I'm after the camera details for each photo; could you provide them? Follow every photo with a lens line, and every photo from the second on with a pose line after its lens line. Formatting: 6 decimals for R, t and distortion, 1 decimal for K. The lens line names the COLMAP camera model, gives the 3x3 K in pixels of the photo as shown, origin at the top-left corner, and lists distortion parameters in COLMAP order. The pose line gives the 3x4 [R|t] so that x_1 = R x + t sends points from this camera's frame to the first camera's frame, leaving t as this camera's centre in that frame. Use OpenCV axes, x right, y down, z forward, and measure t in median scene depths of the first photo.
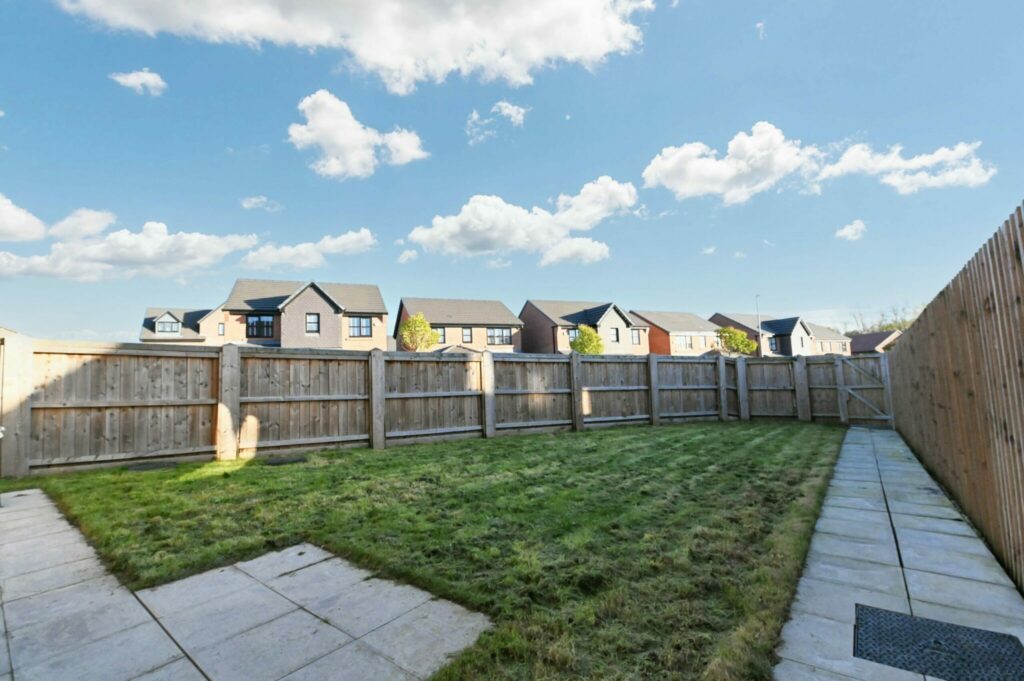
lens RADIAL K [[440.9, 0, 513.0], [0, 440.9, 342.4], [0, 0, 1]] dist [-0.006977, -0.003083]
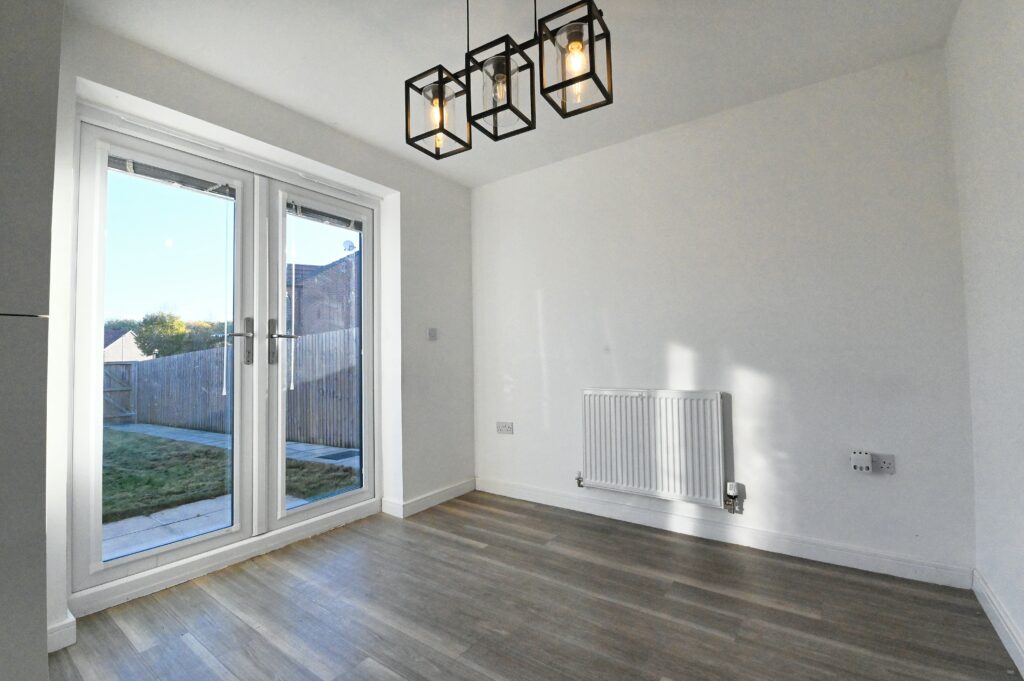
lens RADIAL K [[440.9, 0, 513.3], [0, 440.9, 342.8], [0, 0, 1]] dist [-0.006977, -0.003083]
pose [[-0.019109, 0.078566, 0.996726, -0.403649], [-0.070712, 0.994305, -0.079731, -0.004663], [-0.997314, -0.072004, -0.013445, -0.040072]]
